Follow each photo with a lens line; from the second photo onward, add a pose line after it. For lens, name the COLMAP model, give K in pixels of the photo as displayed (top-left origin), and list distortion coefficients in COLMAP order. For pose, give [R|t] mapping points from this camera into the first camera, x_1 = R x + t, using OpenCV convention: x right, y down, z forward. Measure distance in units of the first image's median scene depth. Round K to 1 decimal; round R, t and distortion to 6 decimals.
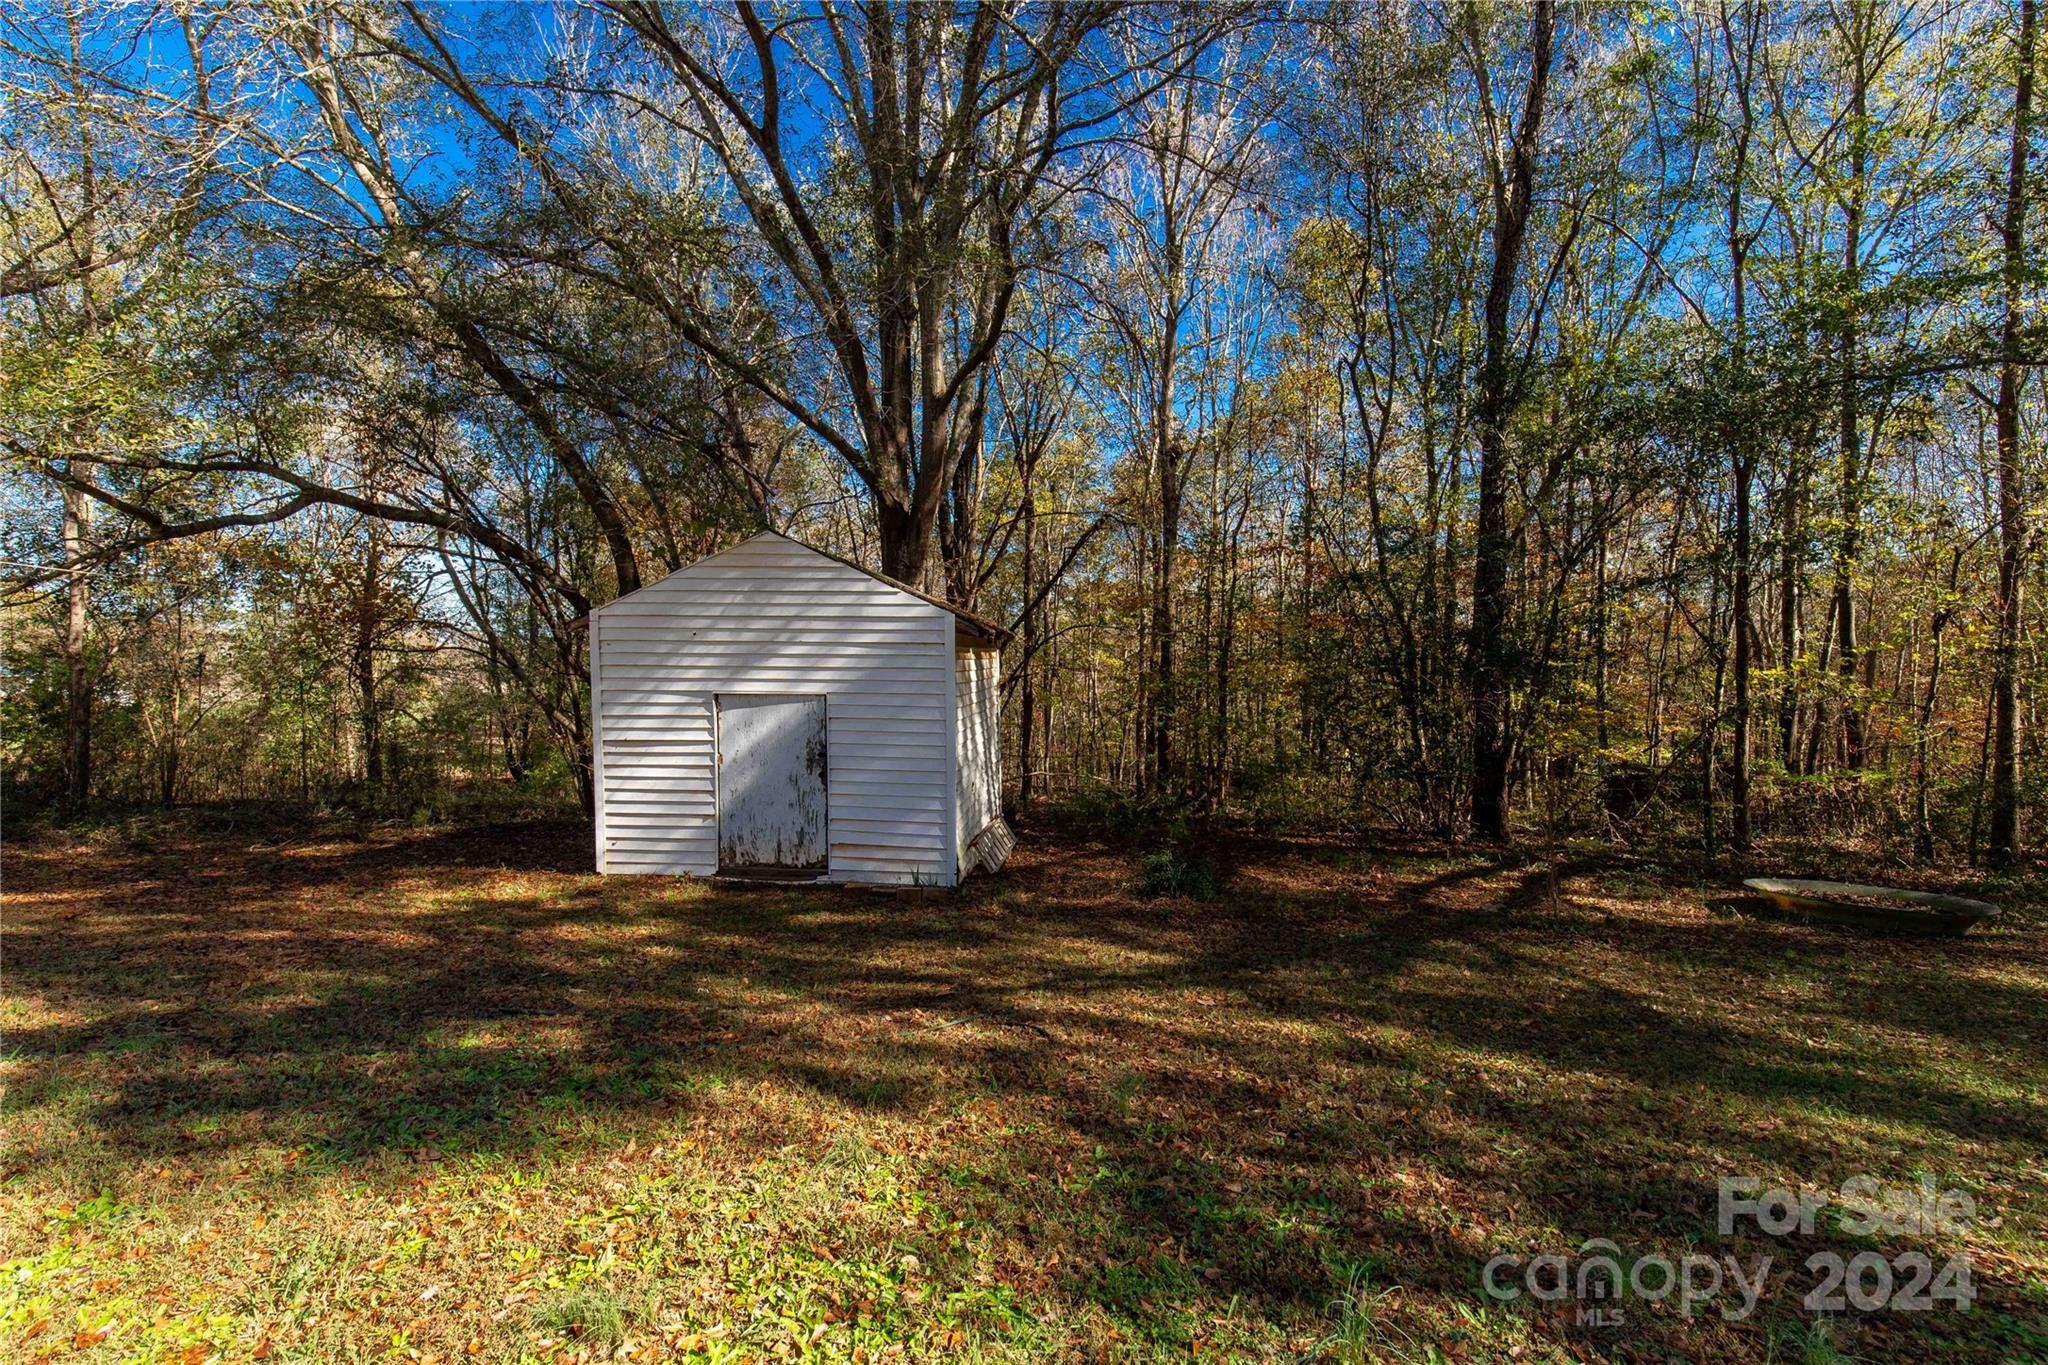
lens RADIAL K [[922.1, 0, 1024.0], [0, 922.1, 682.5], [0, 0, 1]] dist [0.000121, -0.000153]
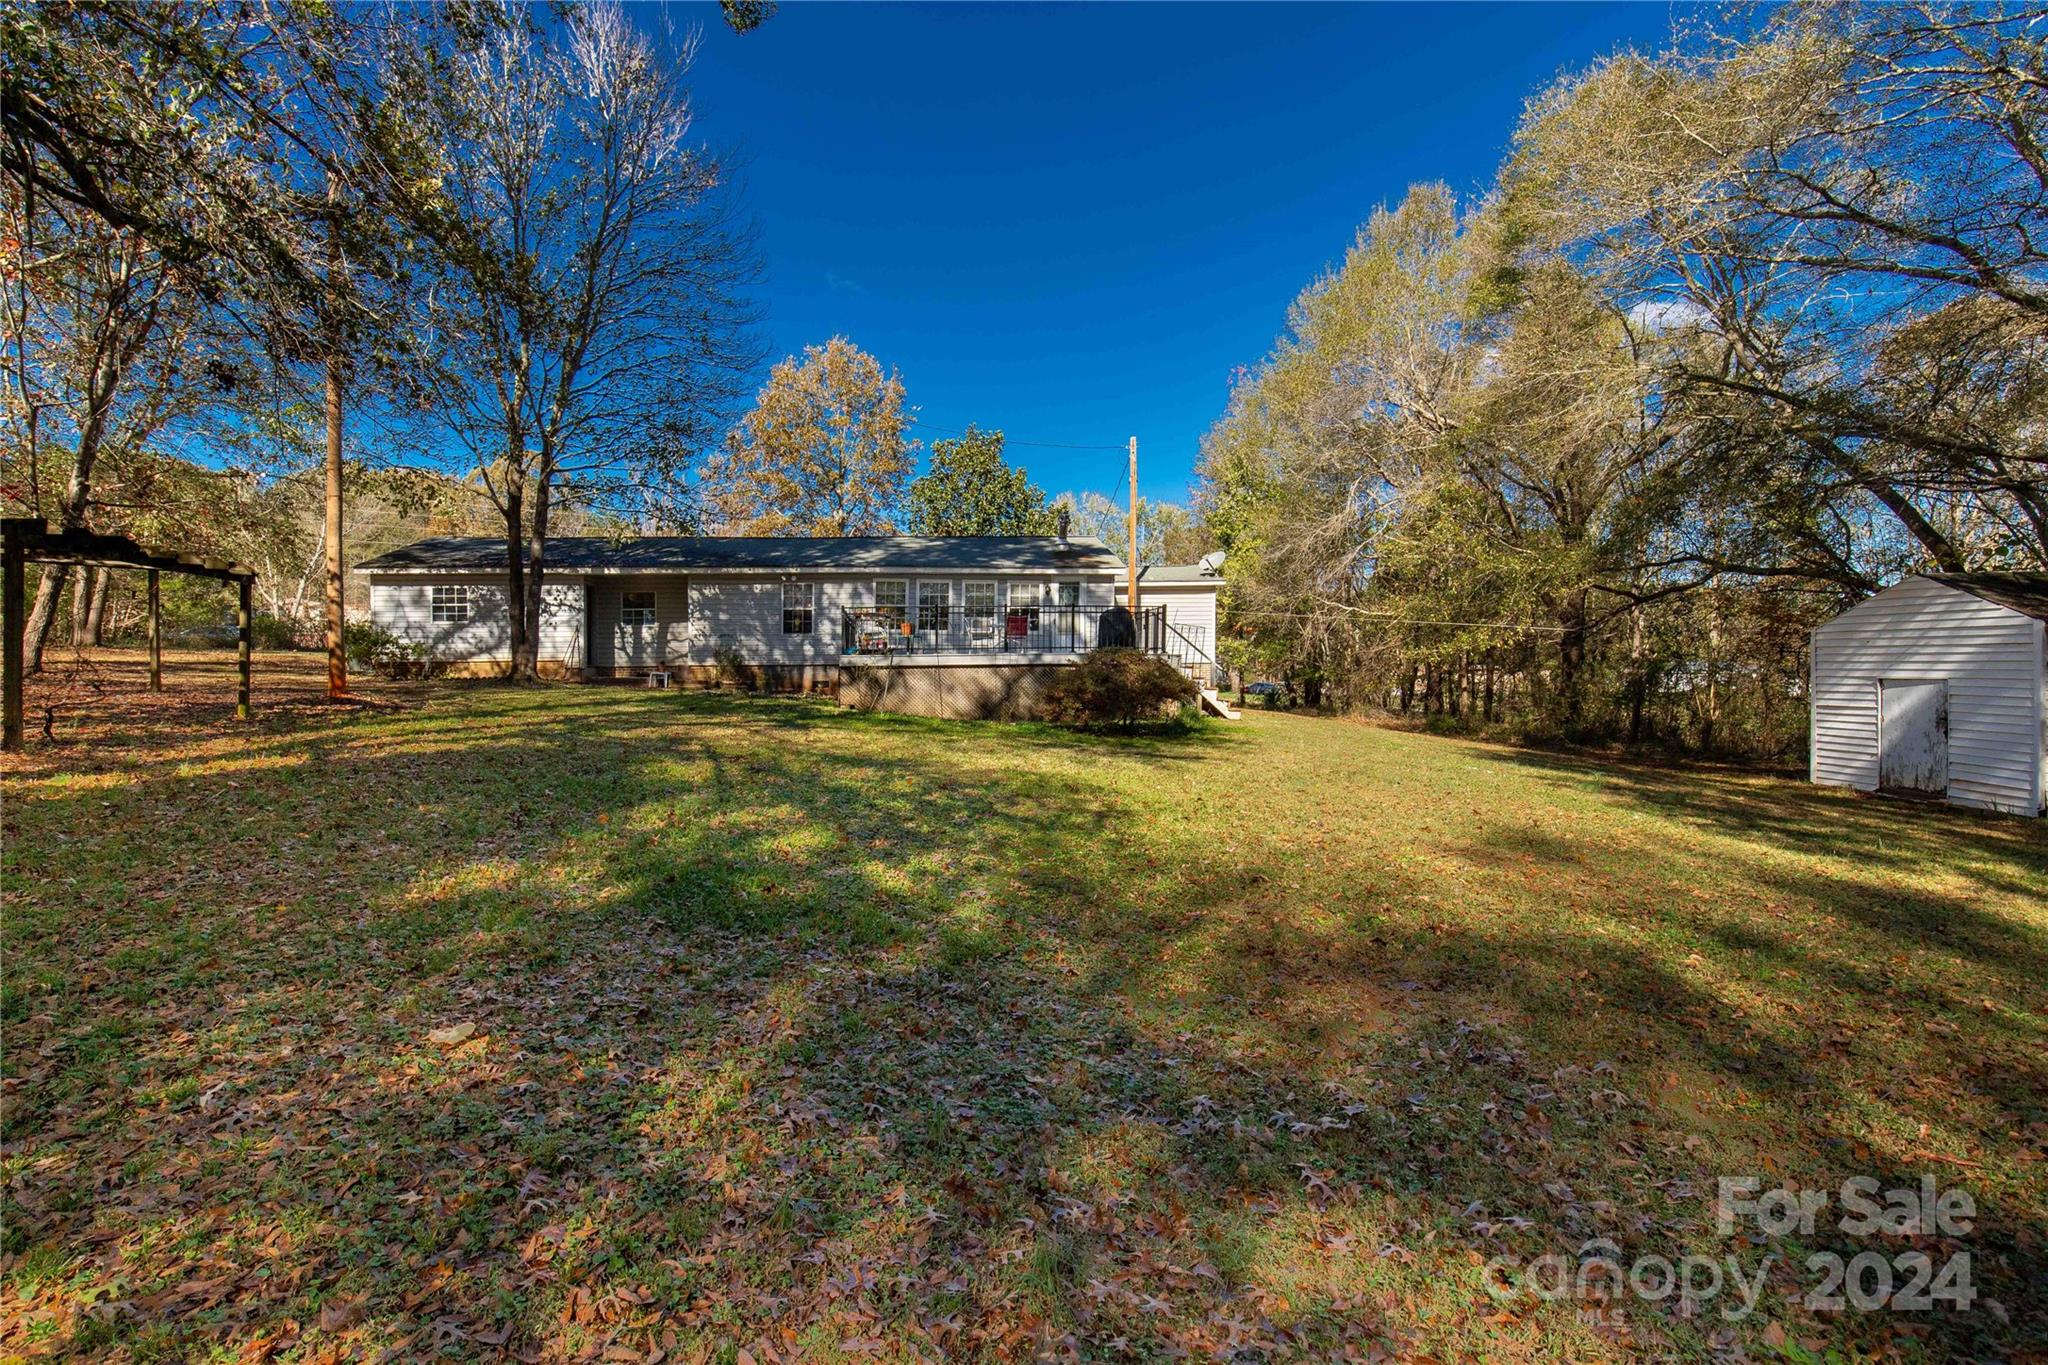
lens RADIAL K [[922.1, 0, 1024.0], [0, 922.1, 682.5], [0, 0, 1]] dist [0.000121, -0.000153]
pose [[0.082537, 0.009812, -0.996540, 1.142948], [-0.005456, 0.999941, 0.009393, 0.012244], [0.996573, 0.004662, 0.082586, -0.616179]]
